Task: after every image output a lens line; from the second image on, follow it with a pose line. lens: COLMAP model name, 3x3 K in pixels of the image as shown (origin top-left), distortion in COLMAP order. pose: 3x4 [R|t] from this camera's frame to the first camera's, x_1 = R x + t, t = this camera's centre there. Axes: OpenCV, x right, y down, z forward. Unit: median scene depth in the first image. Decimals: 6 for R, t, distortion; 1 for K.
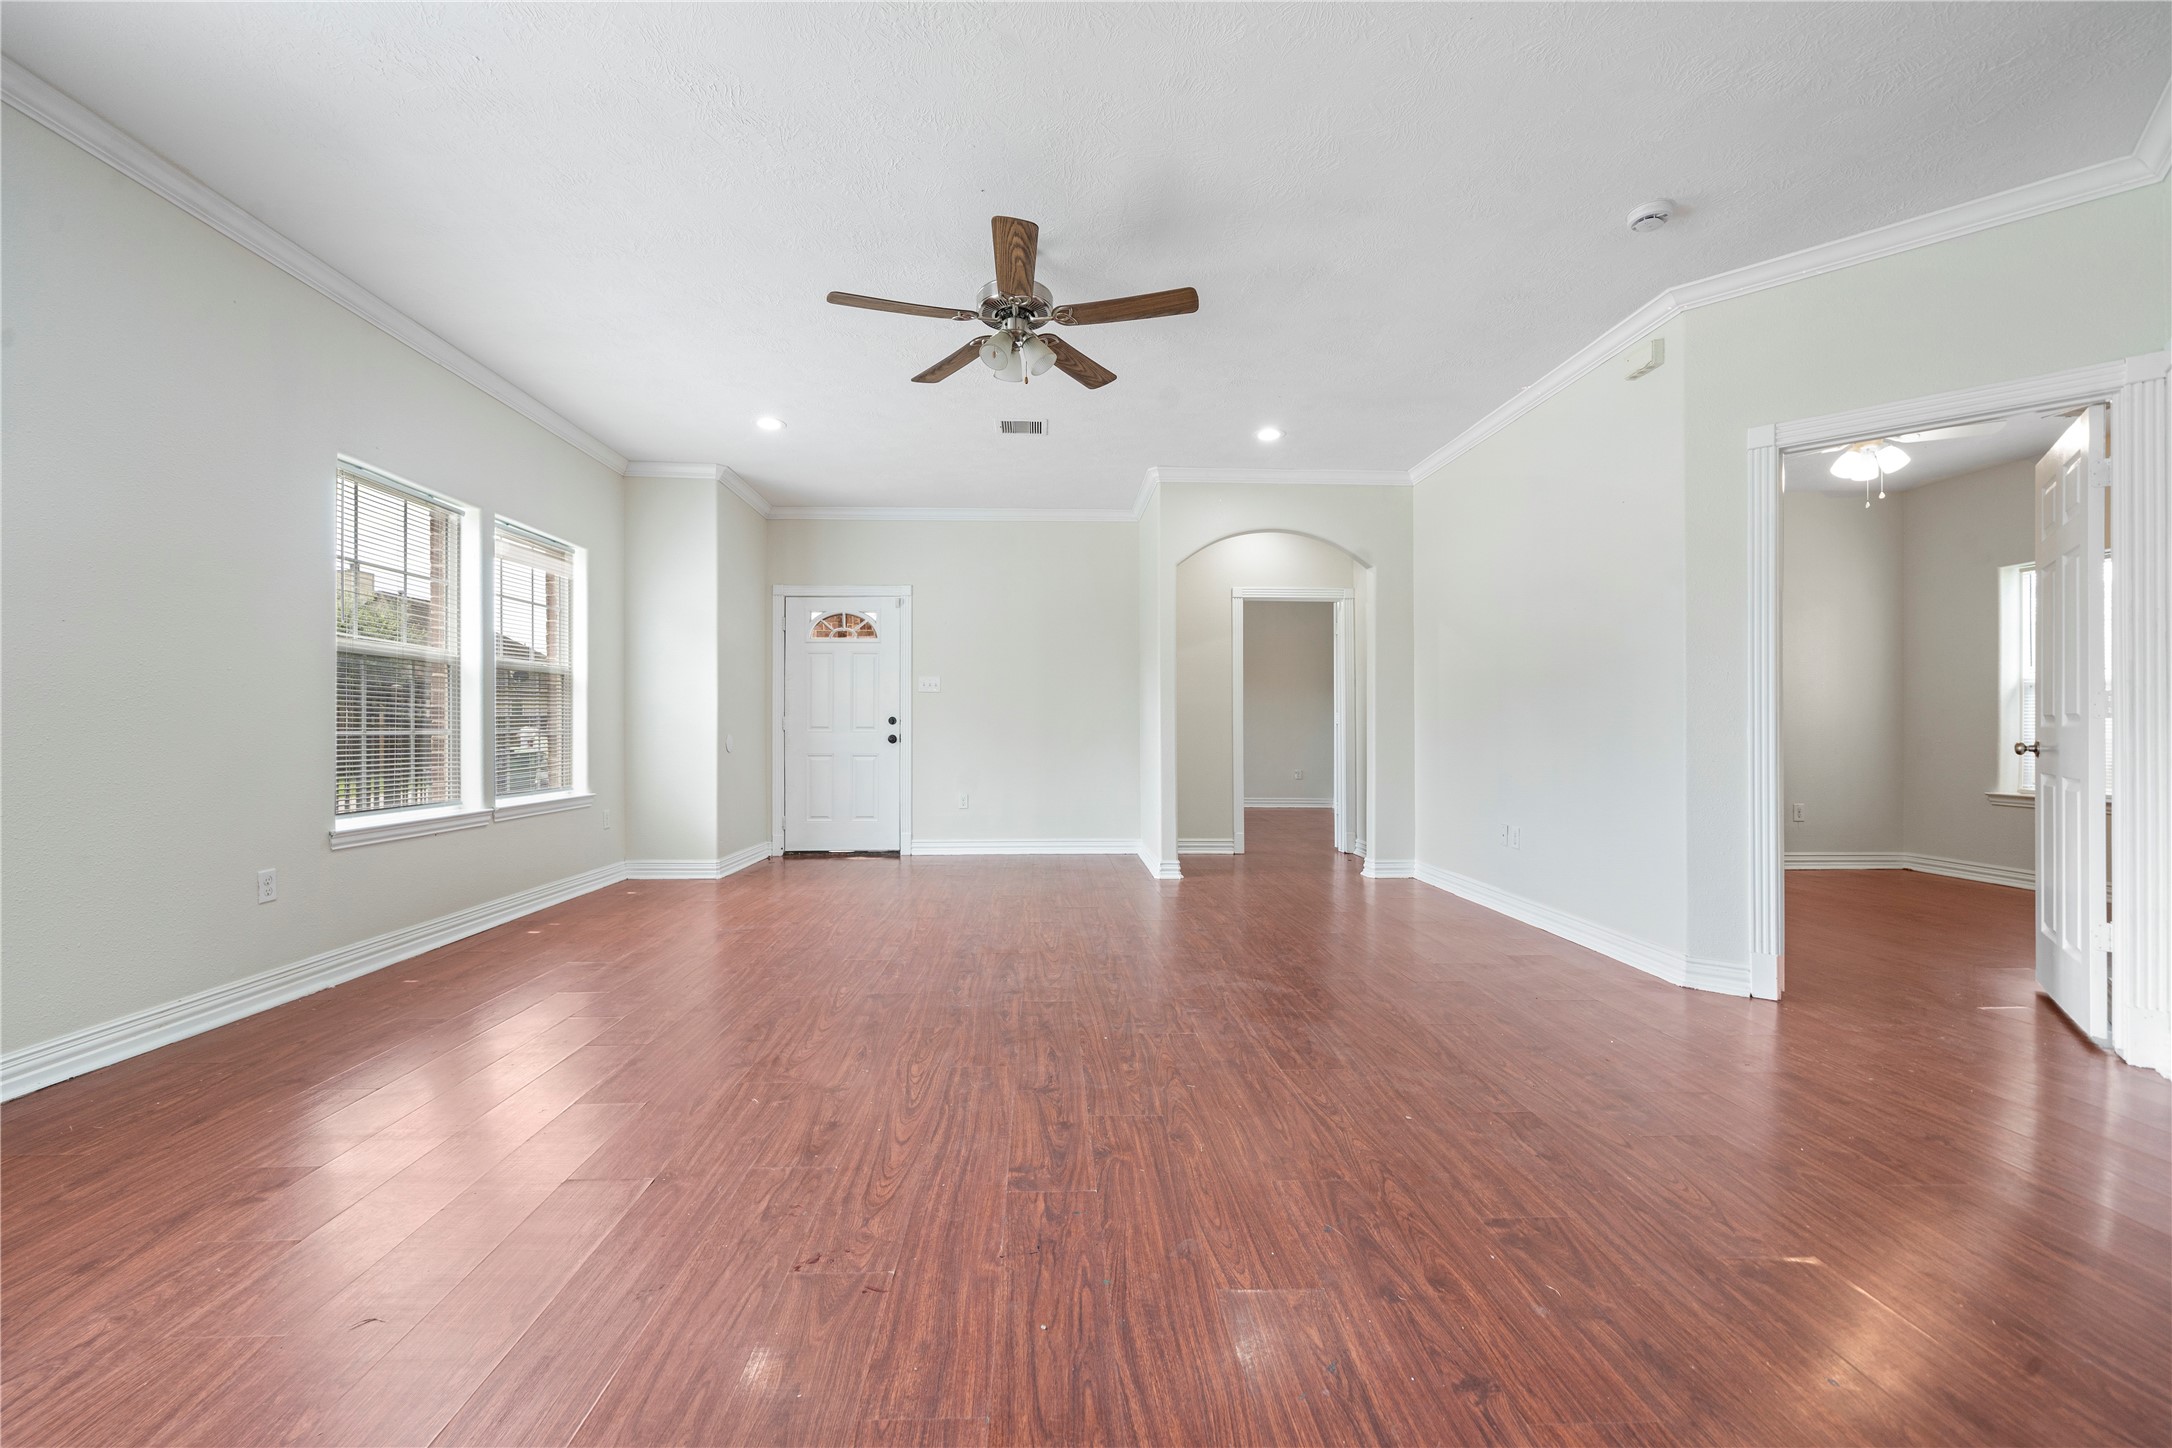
lens RADIAL K [[861.0, 0, 1079.0], [0, 861.0, 729.3], [0, 0, 1]] dist [0.000039, -0.000158]
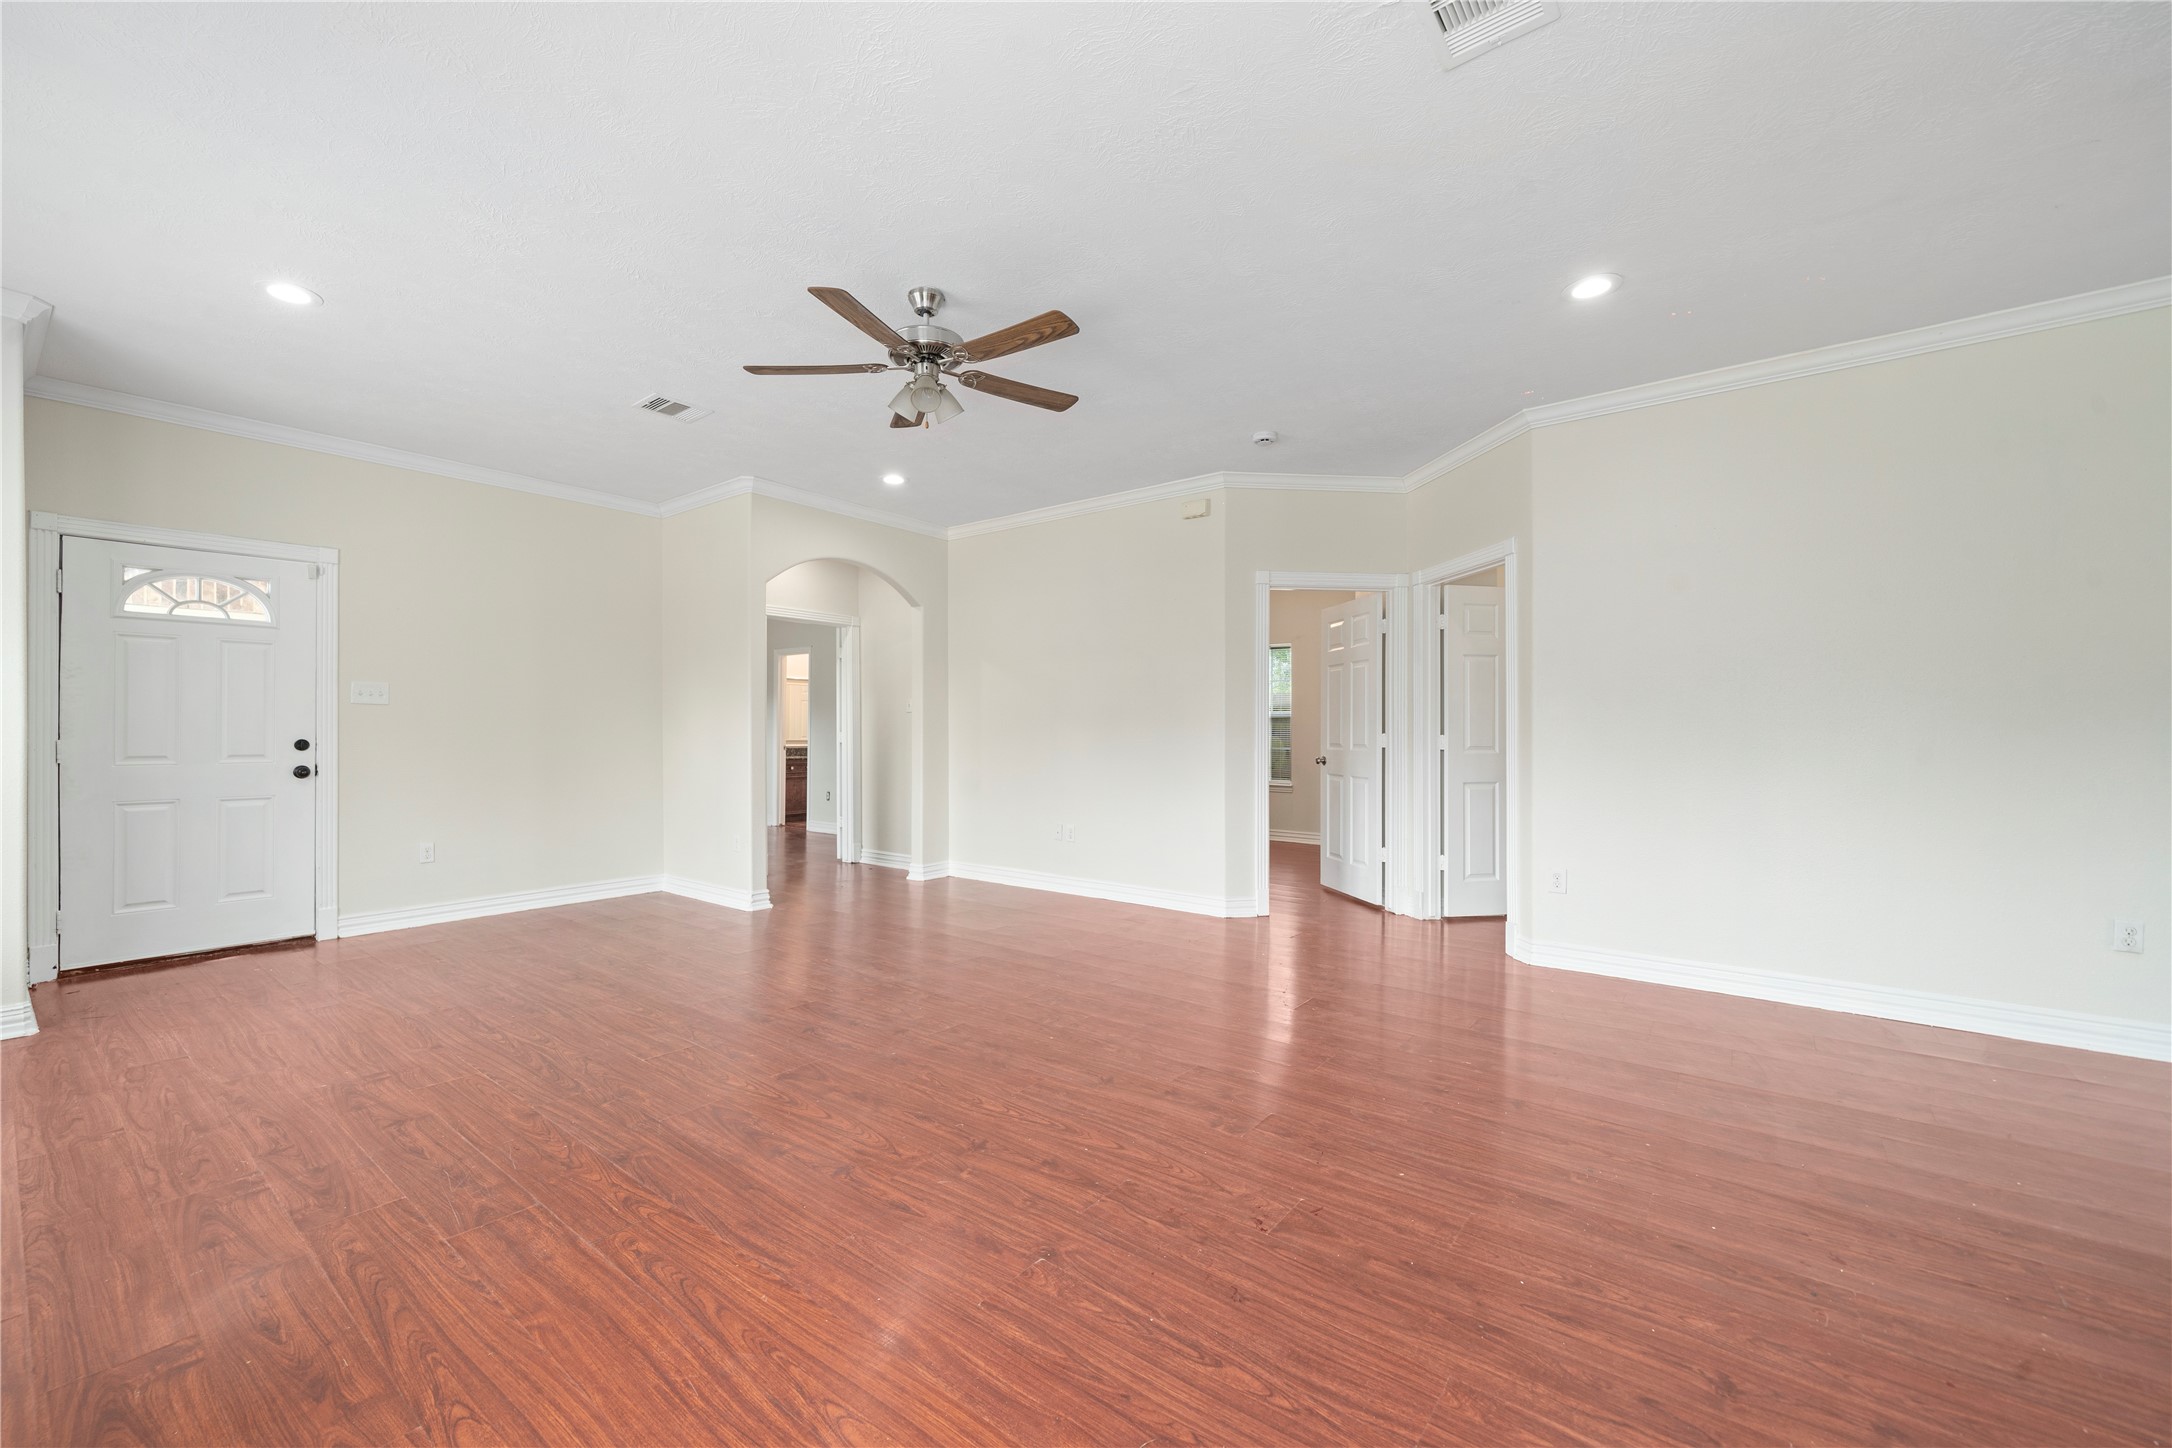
lens RADIAL K [[861.0, 0, 1080.0], [0, 861.0, 729.6], [0, 0, 1]] dist [0.000039, -0.000158]
pose [[0.645557, 0.001743, 0.763710, -0.625184], [0.000226, 0.999997, -0.002473, -0.037108], [-0.763712, 0.001769, 0.645555, 0.176069]]
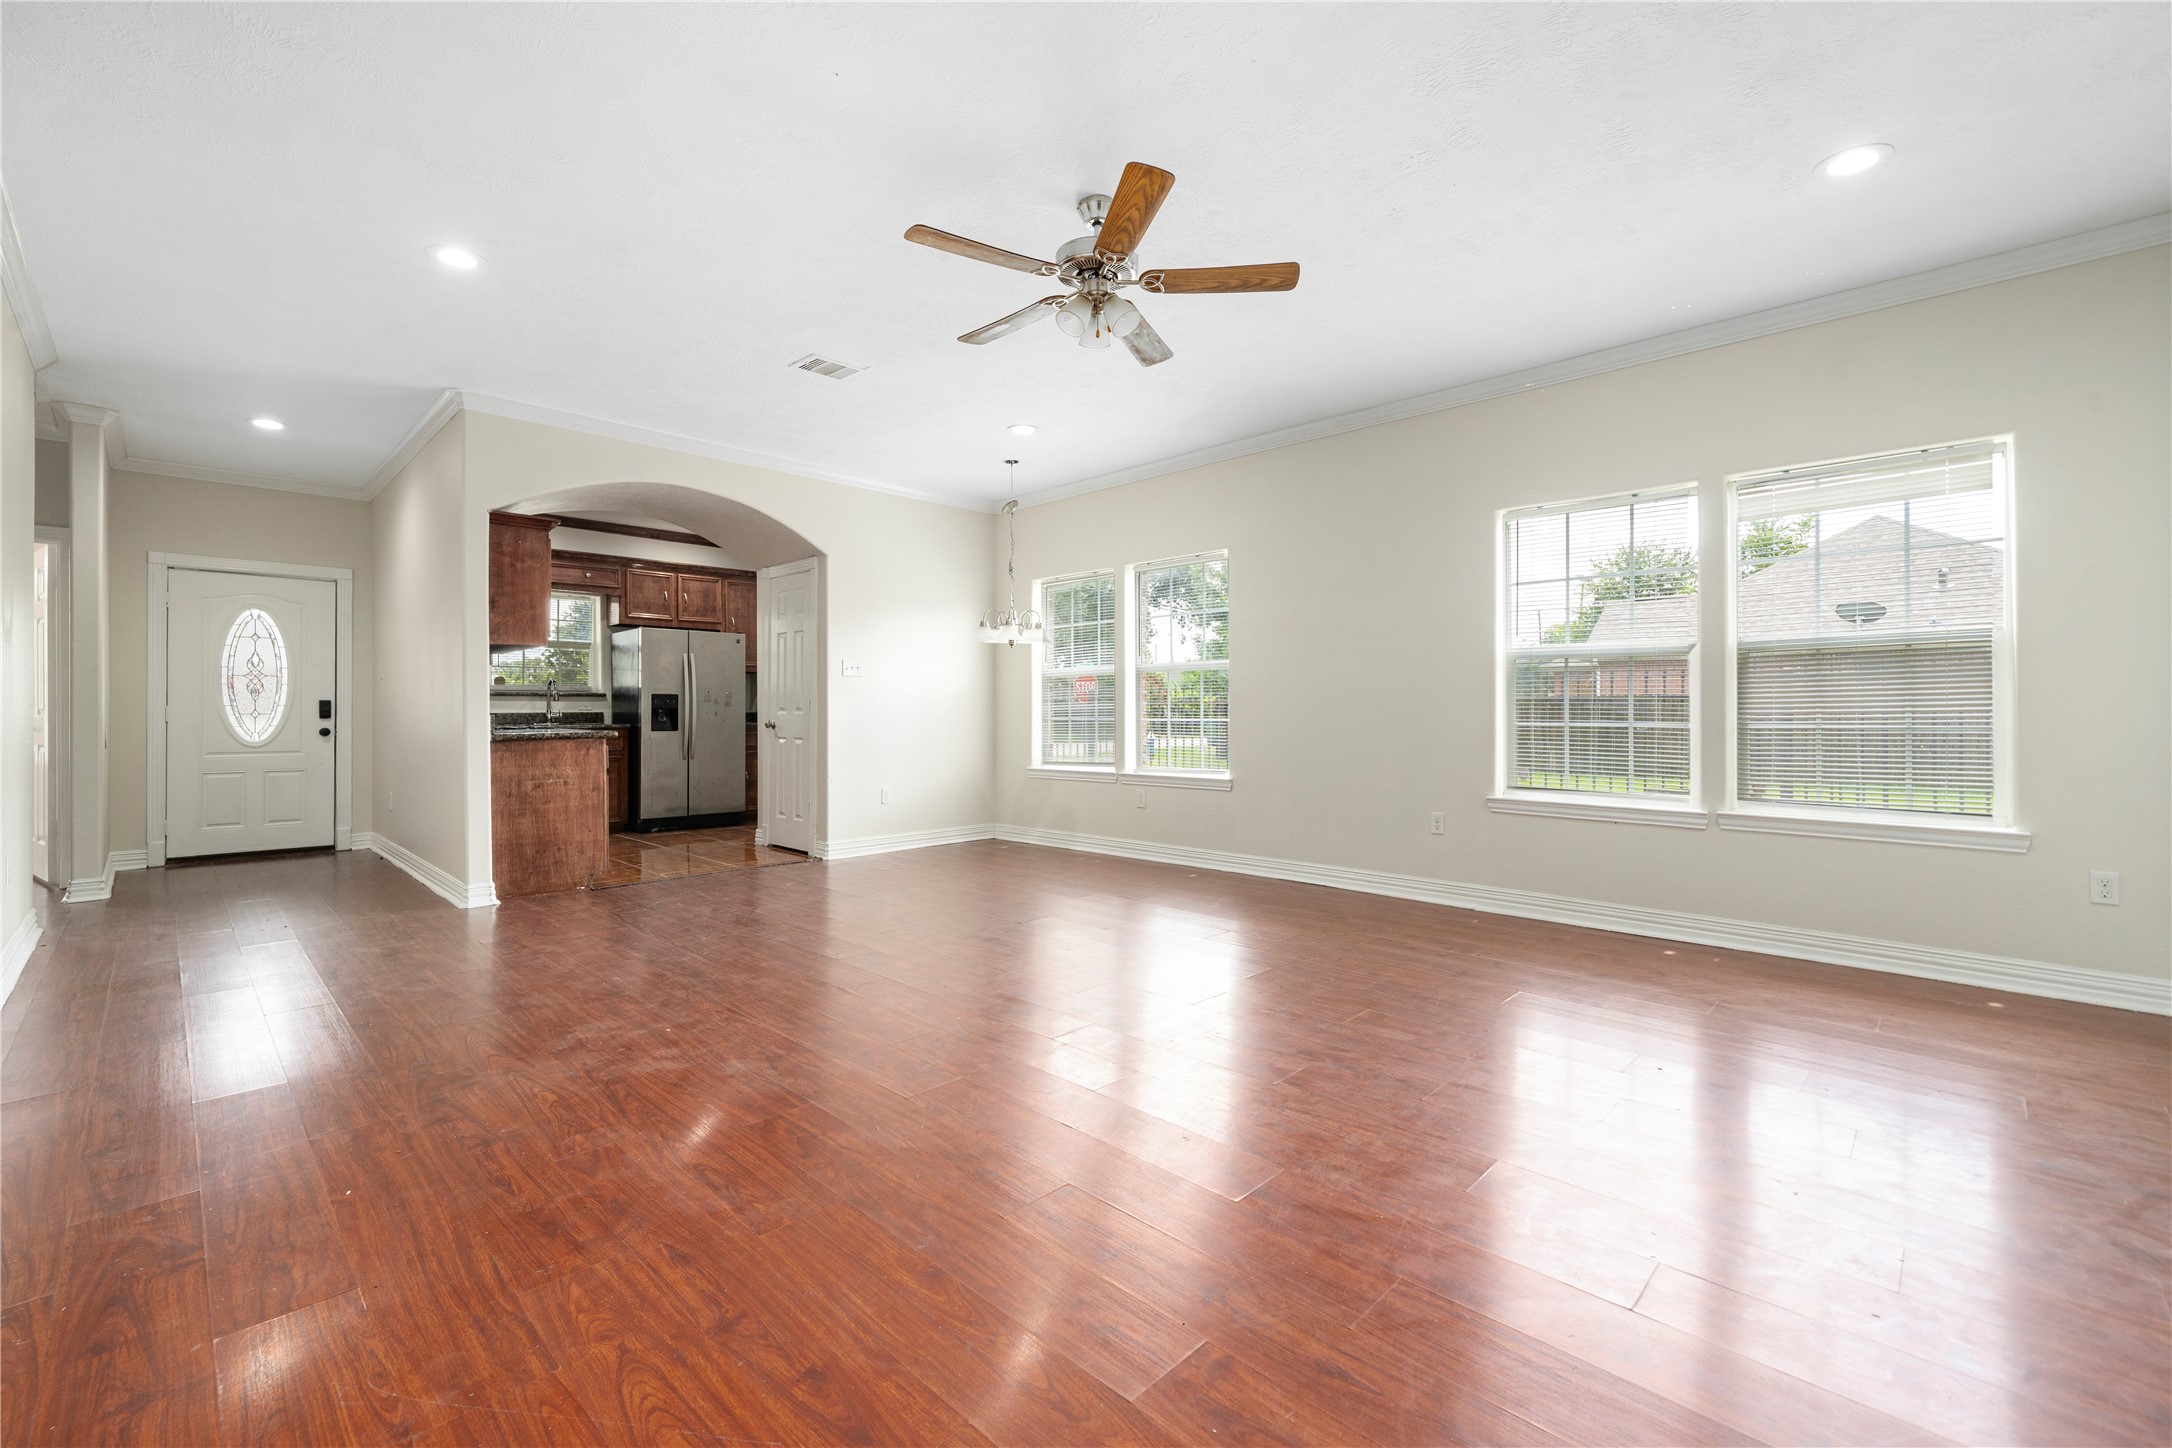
lens RADIAL K [[908.5, 0, 1056.2], [0, 908.5, 708.5], [0, 0, 1]] dist [0.002682, -0.000016]
pose [[-0.741688, -0.002168, -0.670742, 0.524106], [-0.002616, 0.999997, -0.000340, -0.014715], [0.670740, 0.001503, -0.741691, 1.449660]]
